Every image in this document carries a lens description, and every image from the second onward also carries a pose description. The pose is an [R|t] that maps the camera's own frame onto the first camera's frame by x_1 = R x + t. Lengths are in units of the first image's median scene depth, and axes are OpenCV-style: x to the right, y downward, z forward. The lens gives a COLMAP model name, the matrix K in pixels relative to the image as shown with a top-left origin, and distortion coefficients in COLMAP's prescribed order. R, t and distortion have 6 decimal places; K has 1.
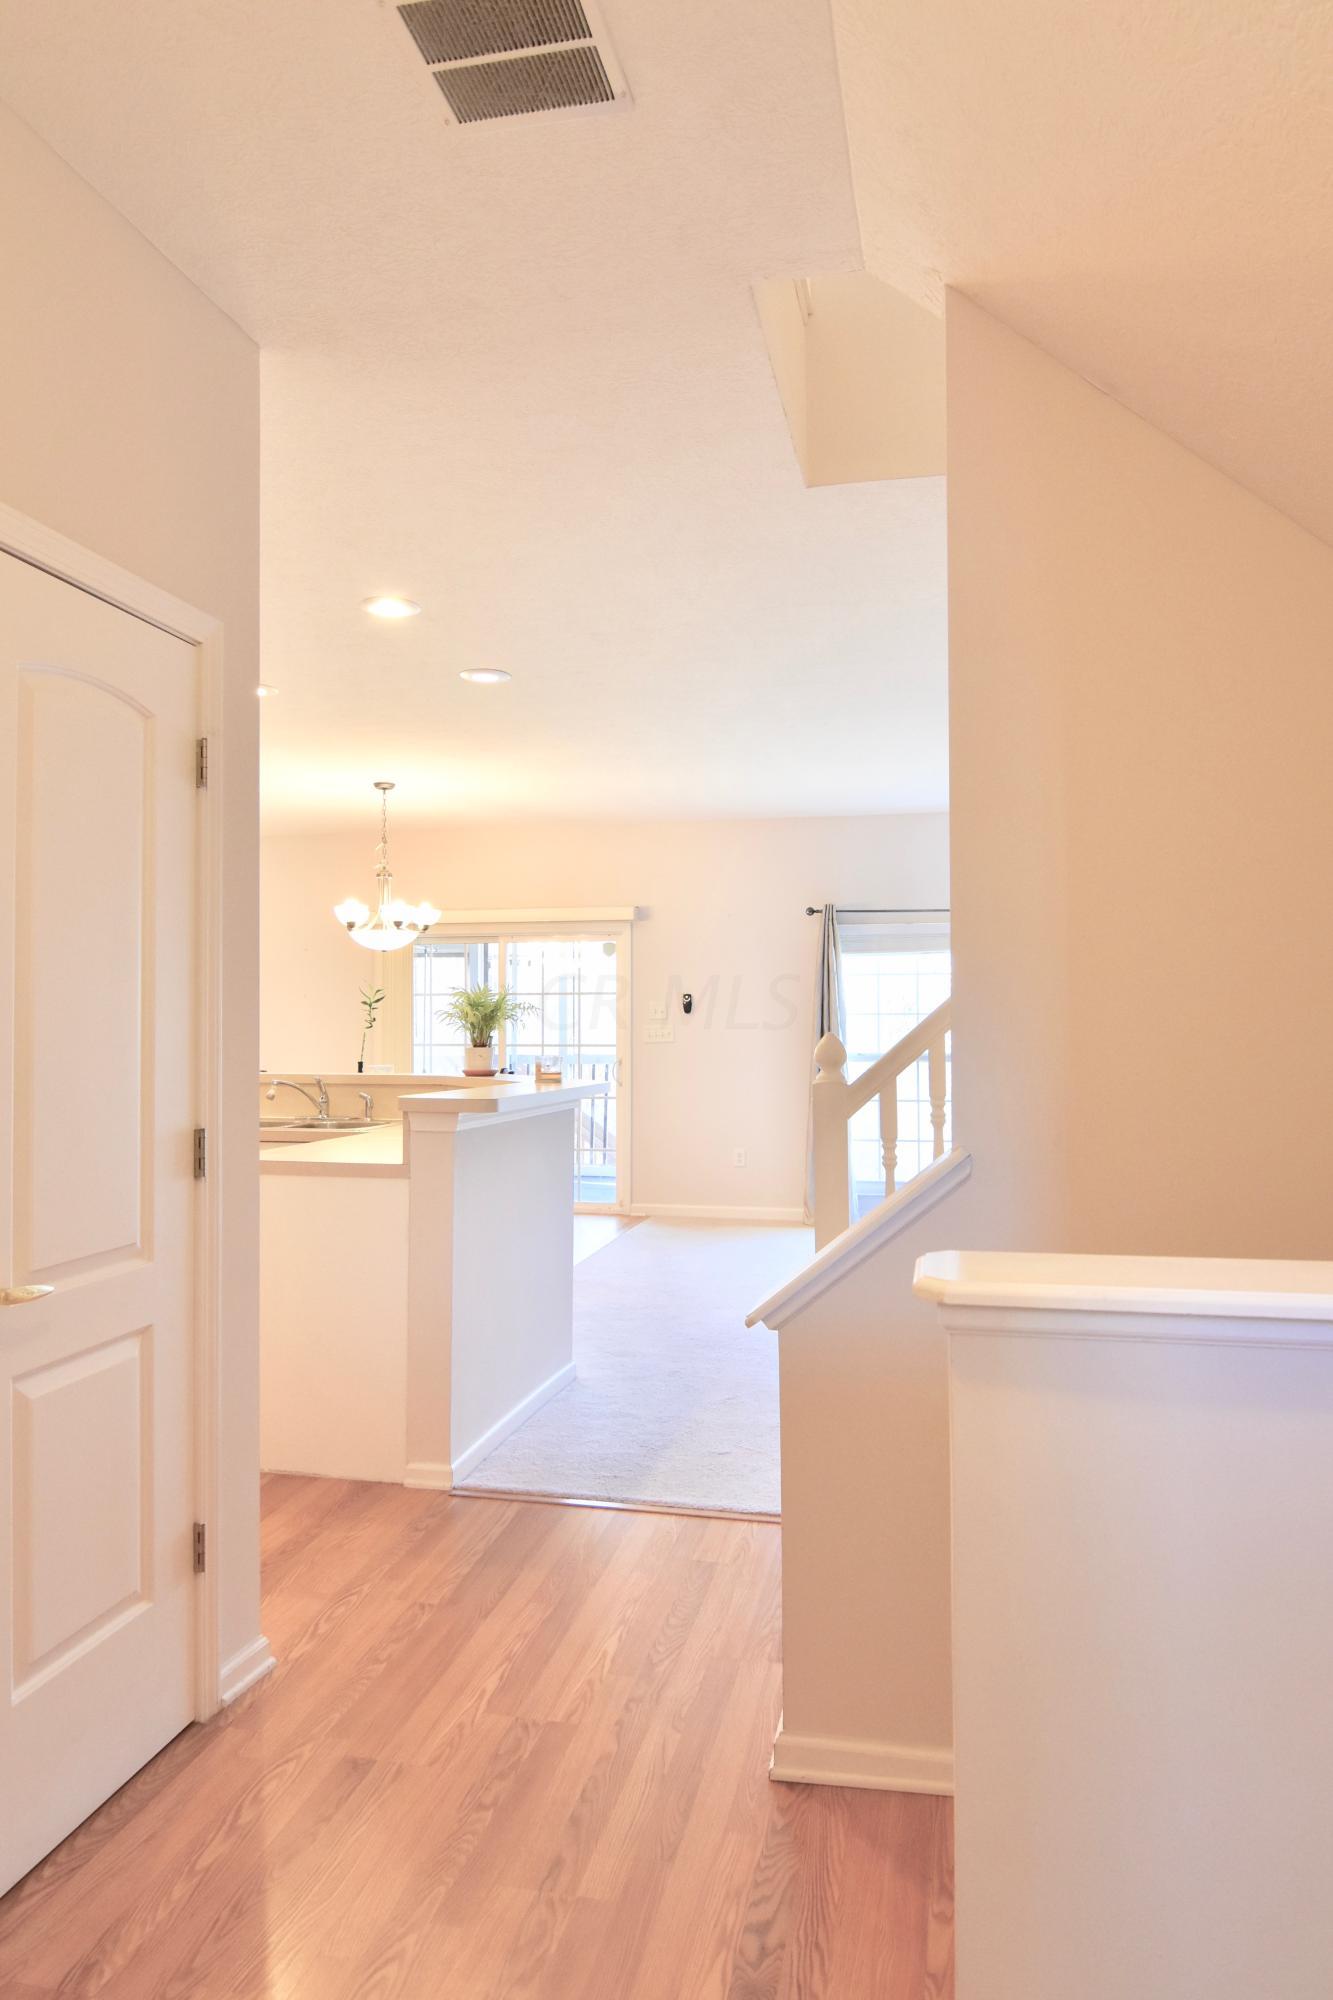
lens RADIAL K [[1262.2, 0, 666.5], [0, 1262.2, 1000.0], [0, 0, 1]] dist [0.001969, -0.022439]
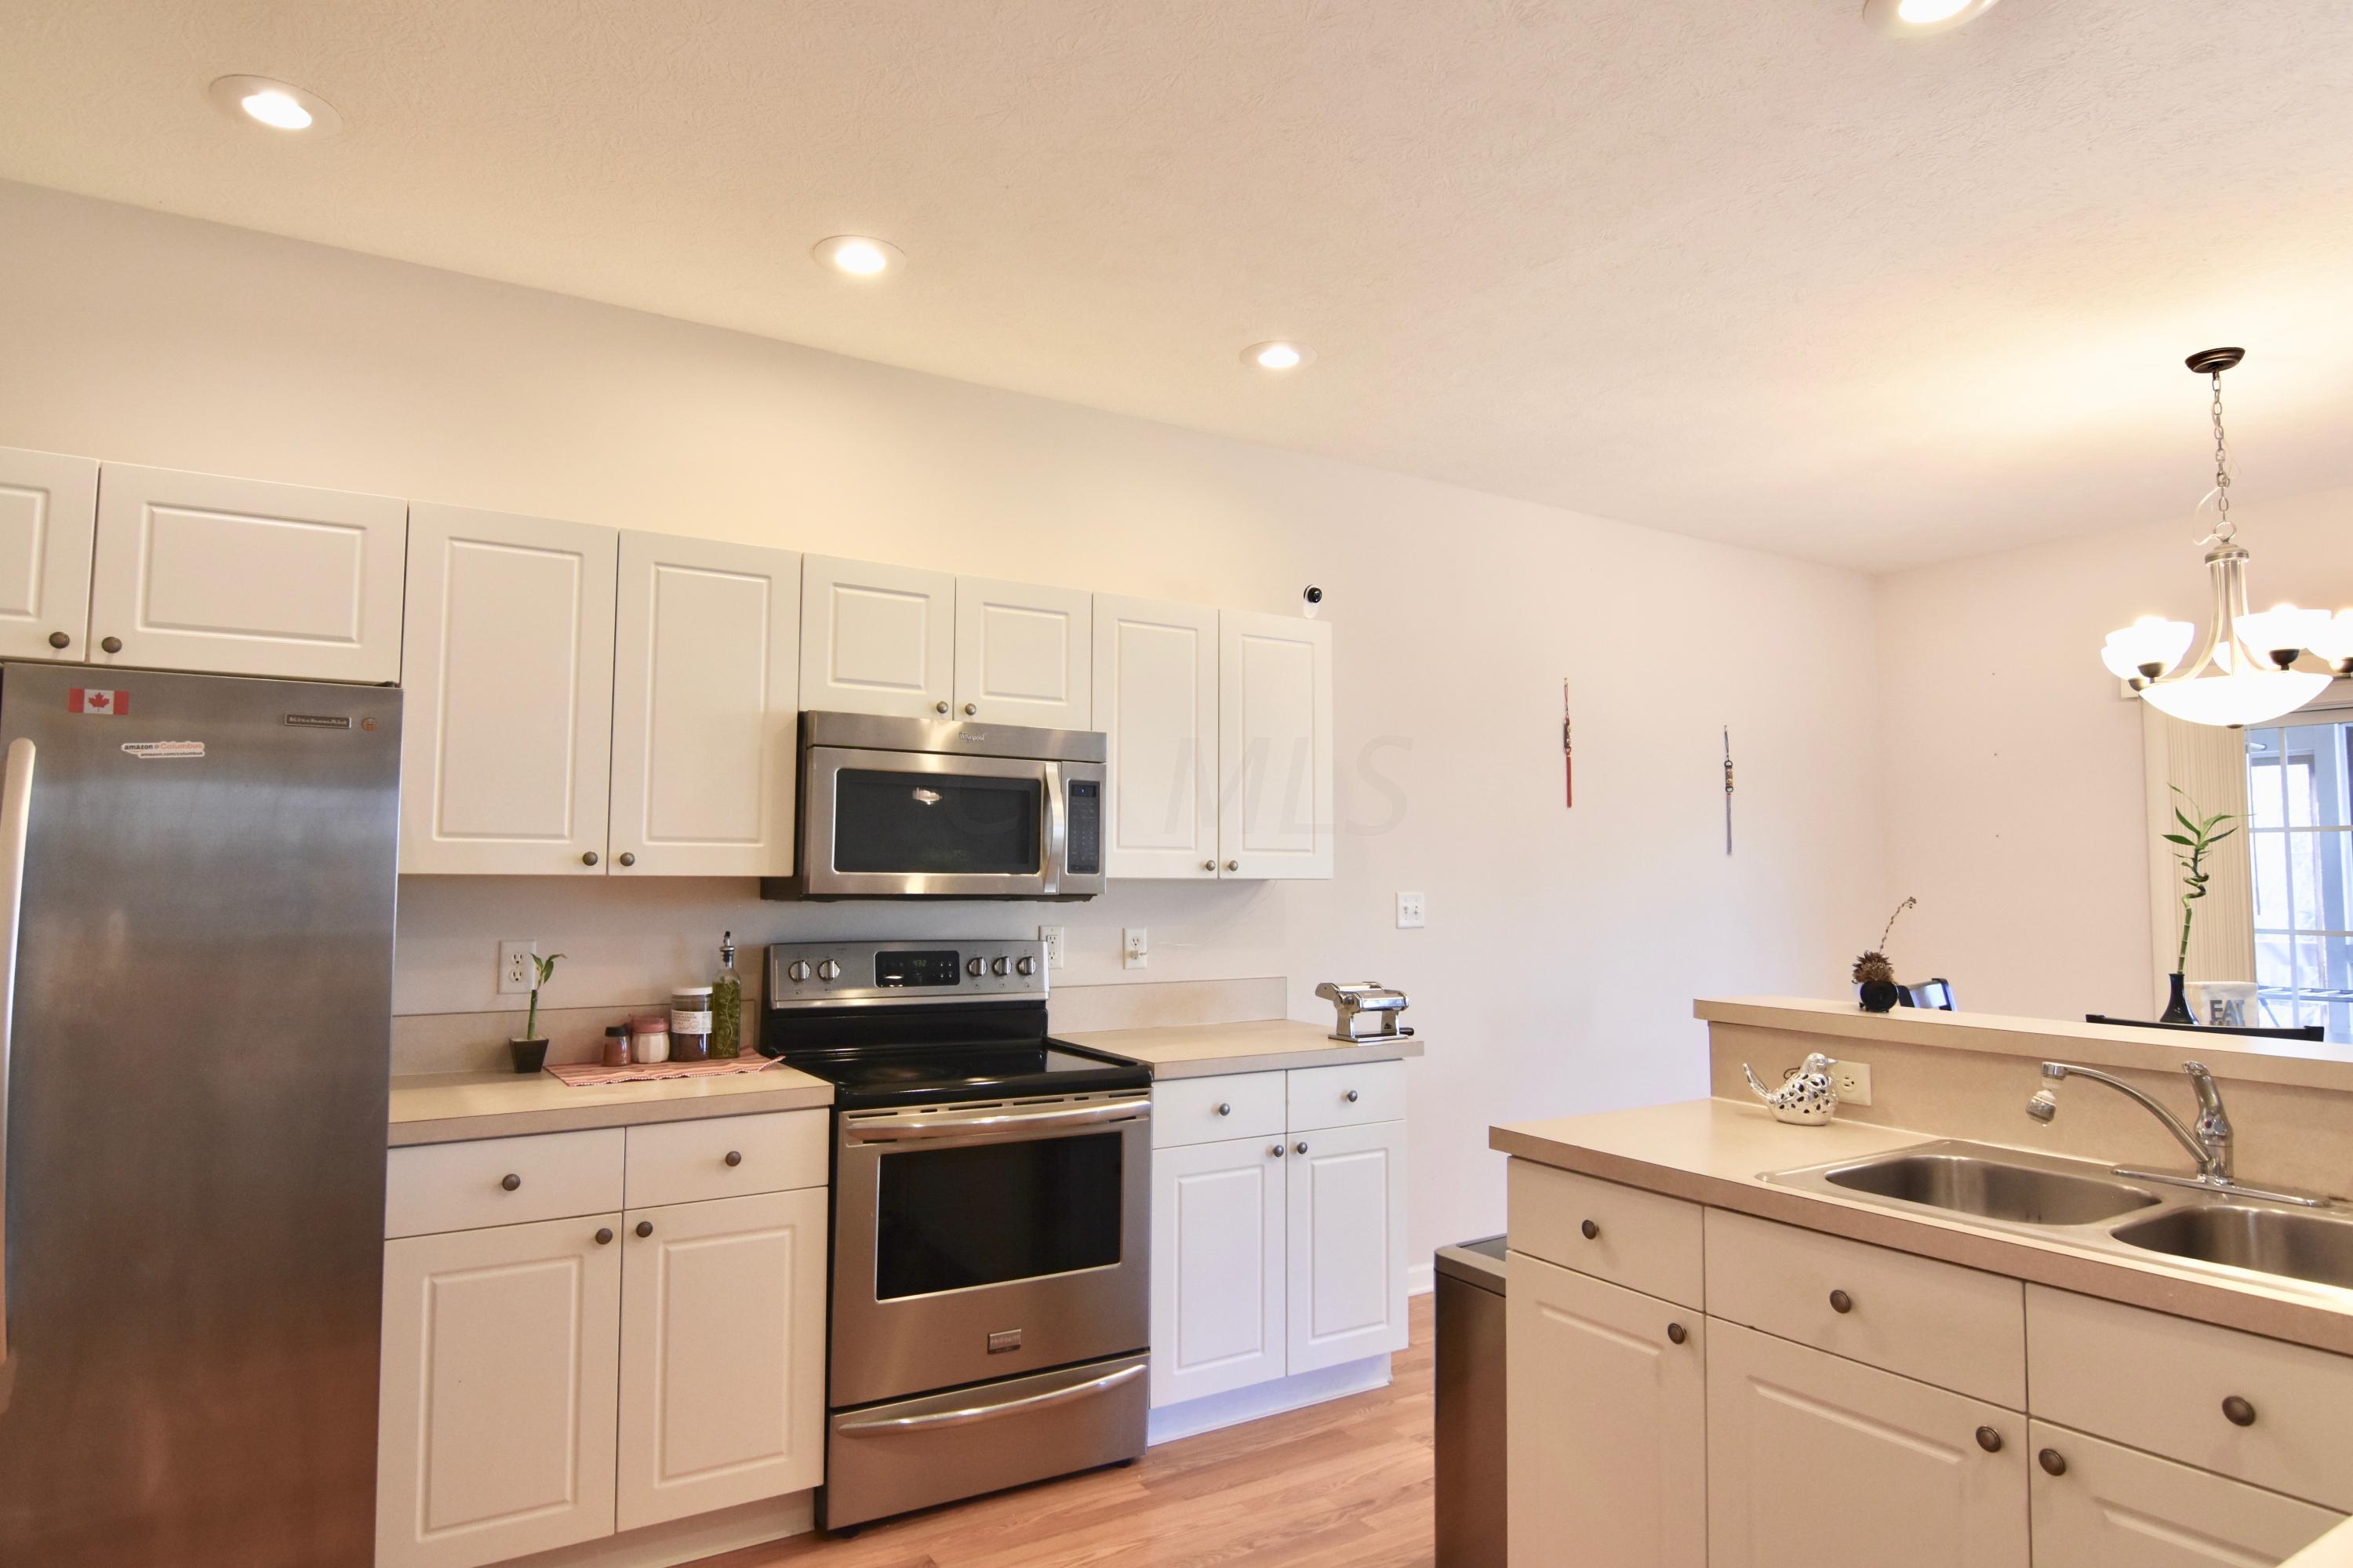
lens RADIAL K [[1329.6, 0, 1168.3], [0, 1329.6, 789.1], [0, 0, 1]] dist [0.002102, -0.017368]
pose [[0.701586, -0.040059, -0.711457, -0.334894], [0.006222, 0.998725, -0.050098, 0.008906], [0.712557, 0.030721, 0.700941, 0.875089]]
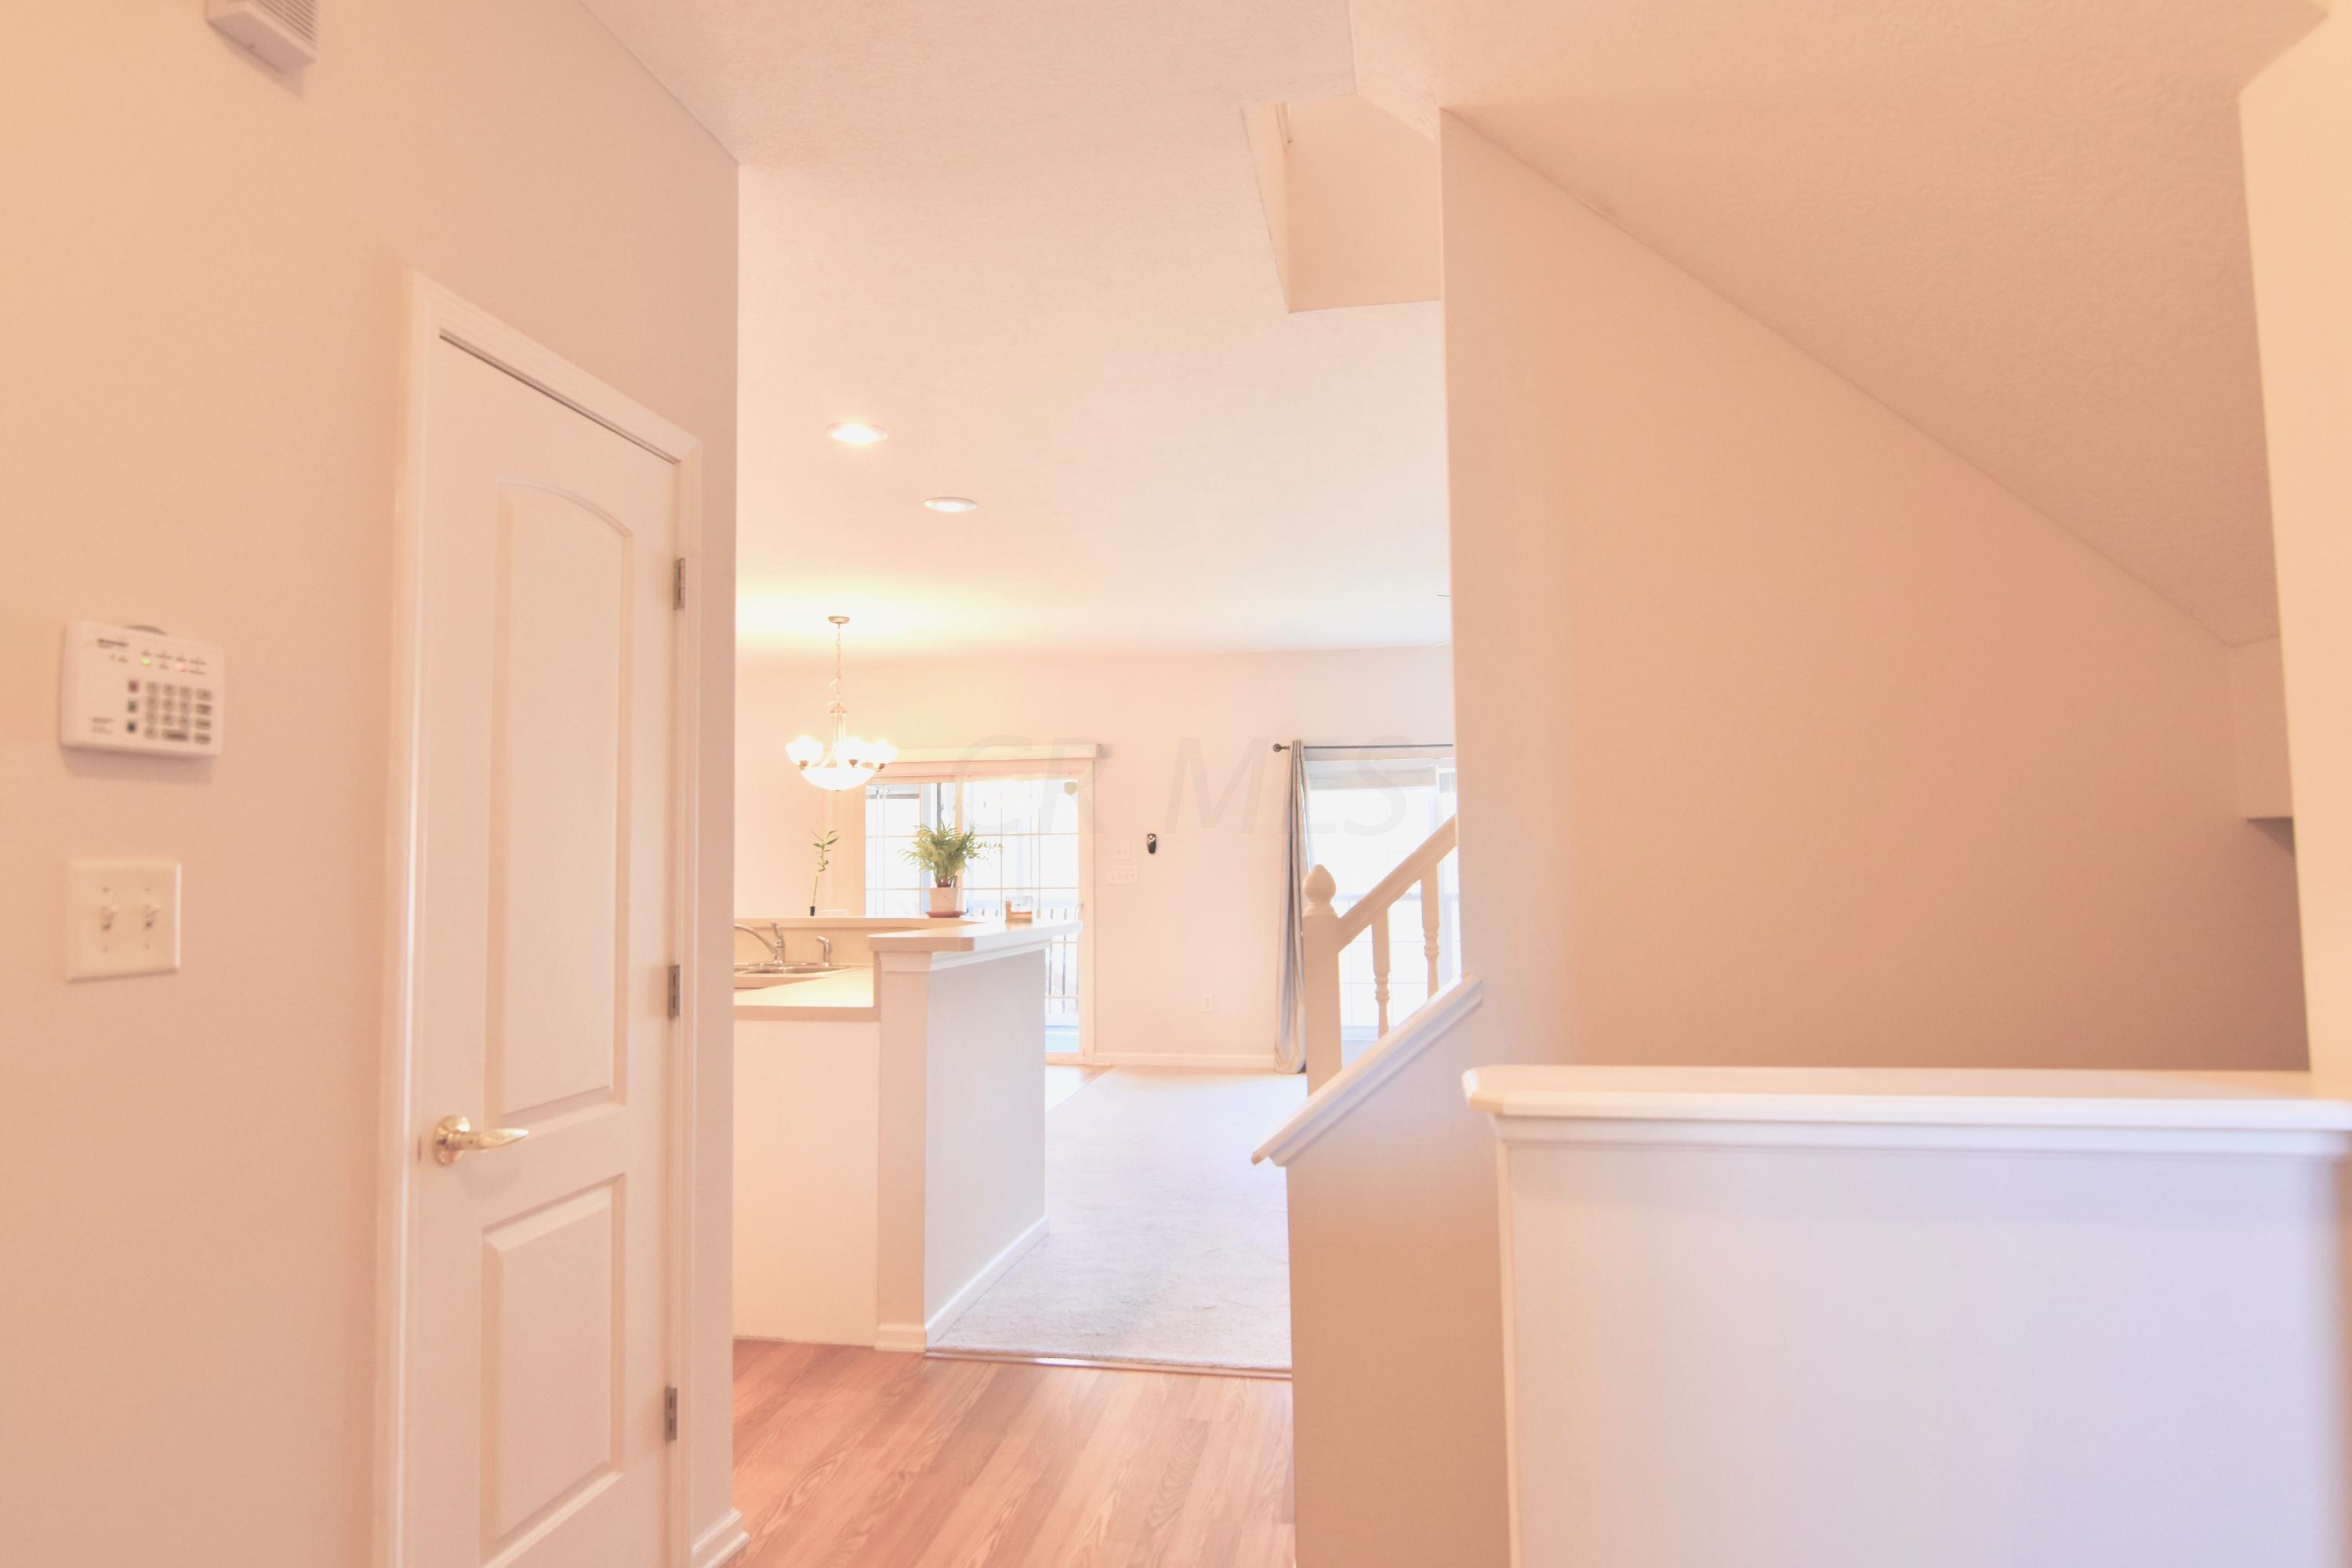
lens RADIAL K [[1303.9, 0, 1167.9], [0, 1303.9, 788.9], [0, 0, 1]] dist [0.002069, -0.017425]
pose [[0.999246, -0.006192, 0.038336, -0.023250], [0.007832, 0.999054, -0.042769, 0.009443], [-0.038035, 0.043037, 0.998349, -0.001327]]
